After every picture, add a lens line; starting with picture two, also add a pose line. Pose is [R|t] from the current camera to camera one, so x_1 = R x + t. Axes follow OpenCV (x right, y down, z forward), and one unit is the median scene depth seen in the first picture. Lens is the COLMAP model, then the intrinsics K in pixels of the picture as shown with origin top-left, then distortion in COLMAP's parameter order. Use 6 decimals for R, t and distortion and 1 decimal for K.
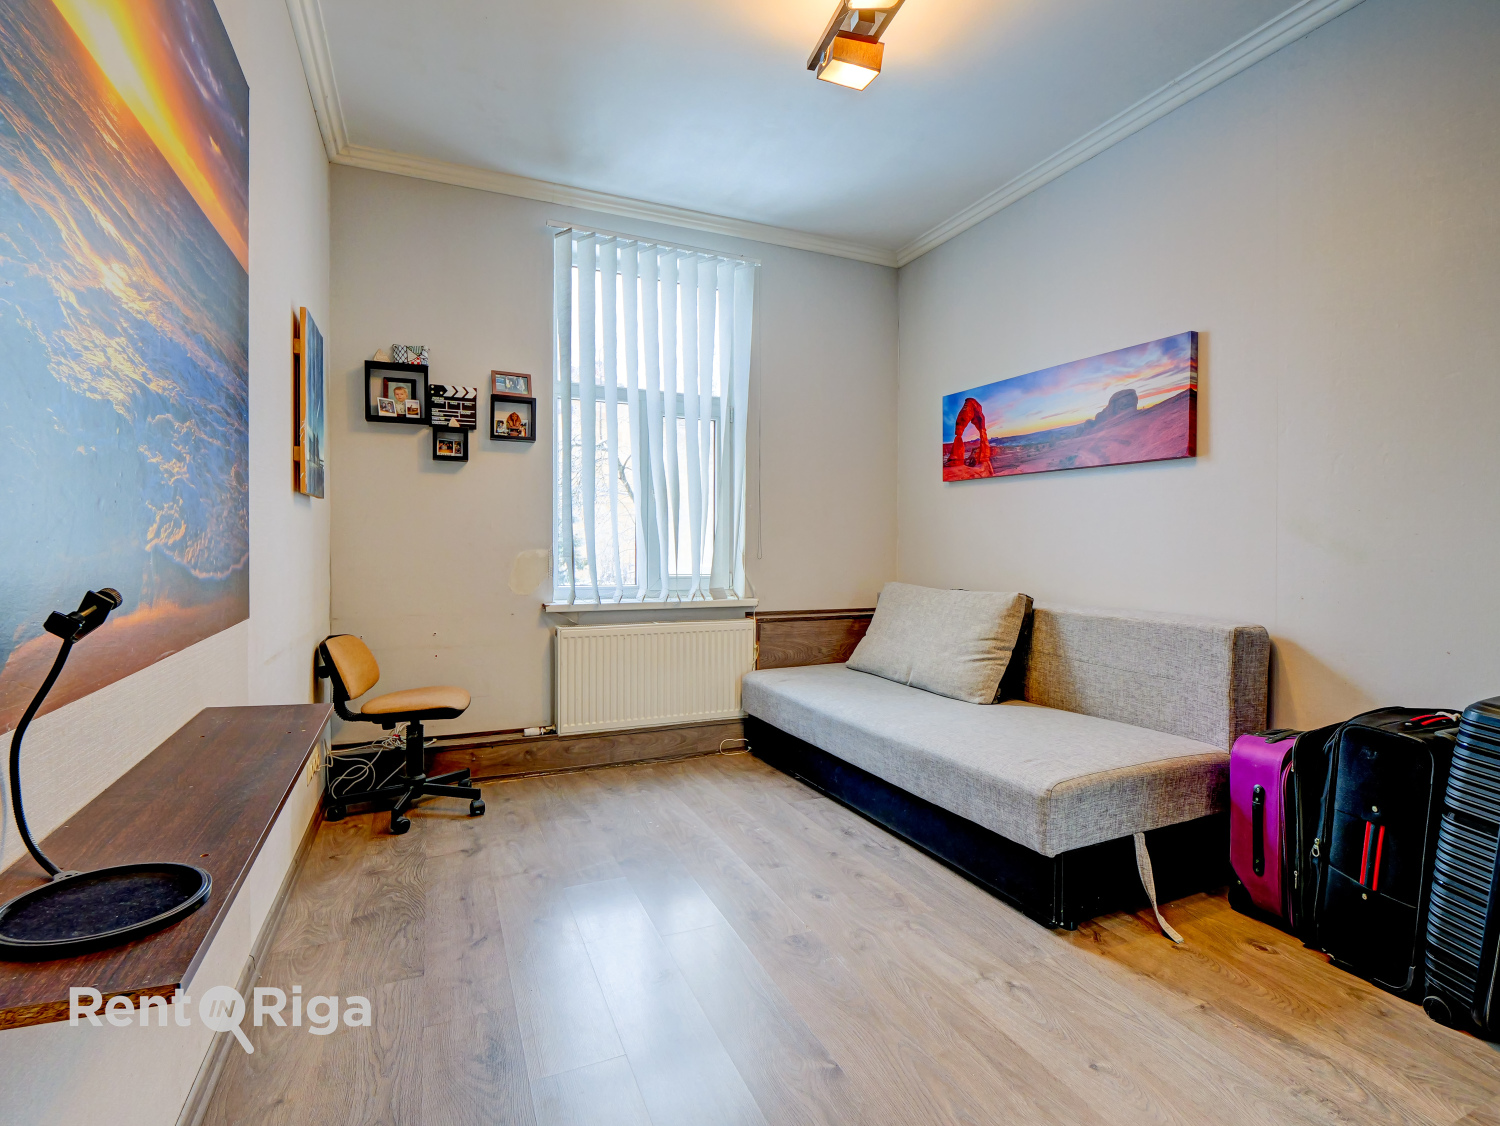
lens RADIAL K [[745.8, 0, 751.2], [0, 745.8, 538.4], [0, 0, 1]] dist [0.000428, 0.000156]
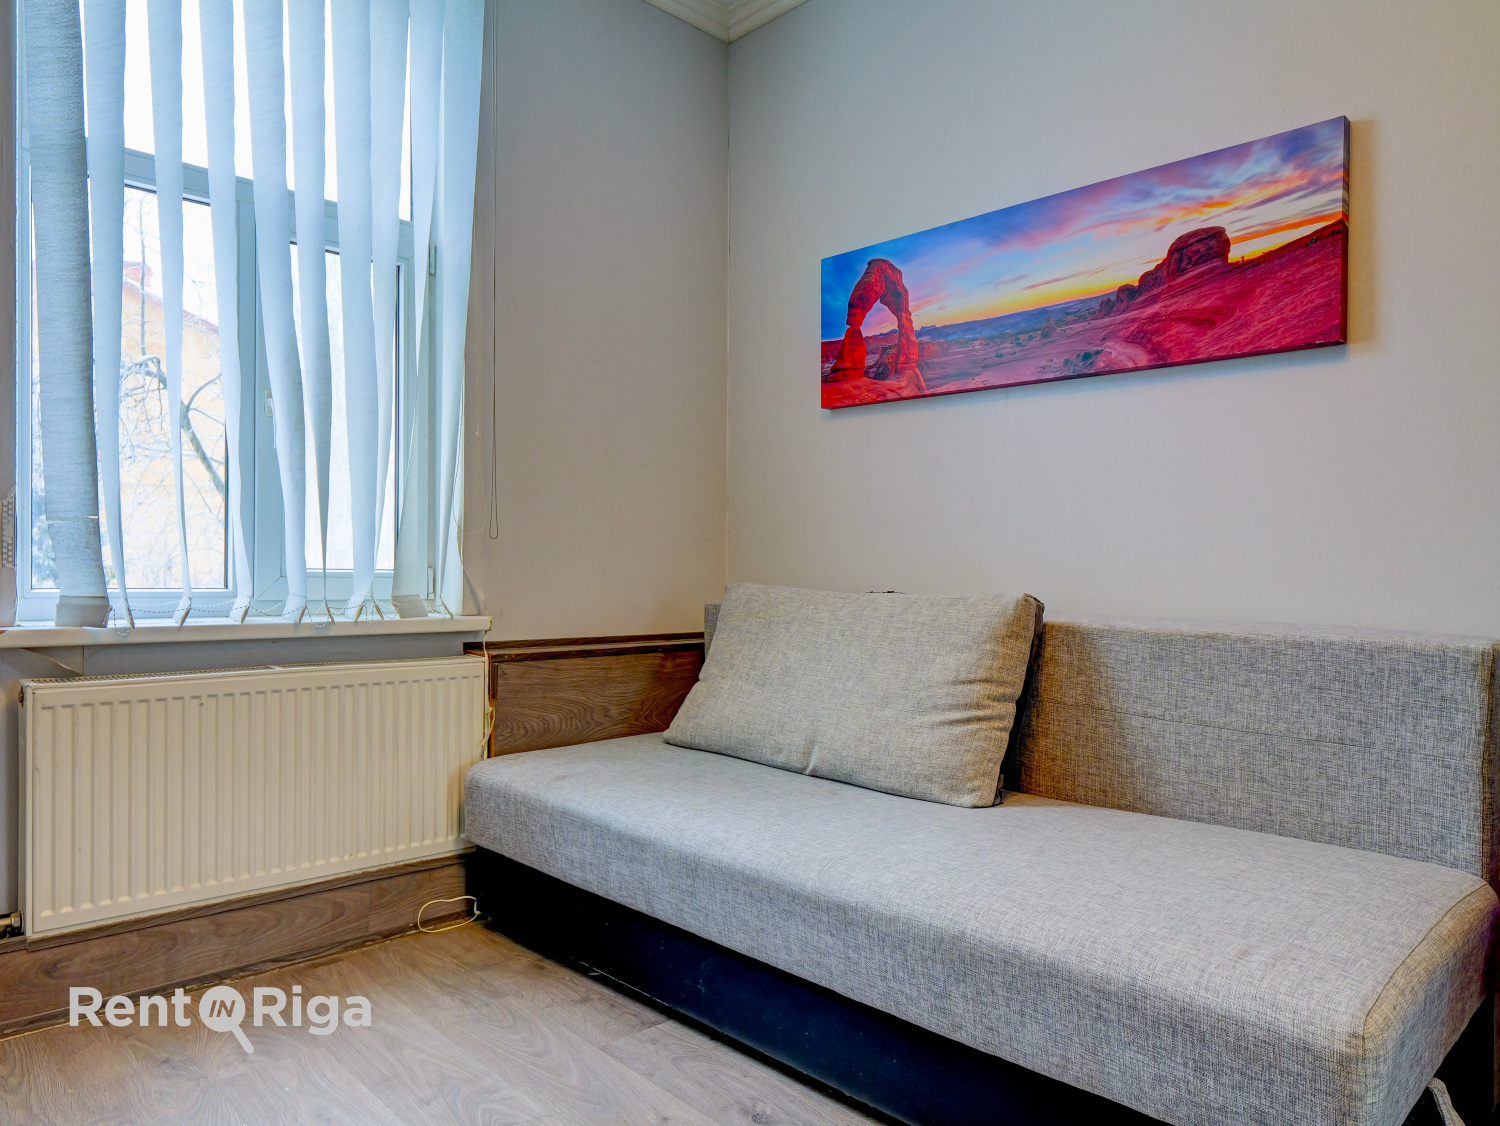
lens RADIAL K [[1061.8, 0, 750.0], [0, 1061.8, 563.0], [0, 0, 1]] dist [0.000238, 0.002483]
pose [[0.949037, 0.005816, 0.315110, -0.064363], [-0.011033, 0.999830, 0.014775, 0.039722], [-0.314970, -0.017499, 0.948940, 0.318802]]
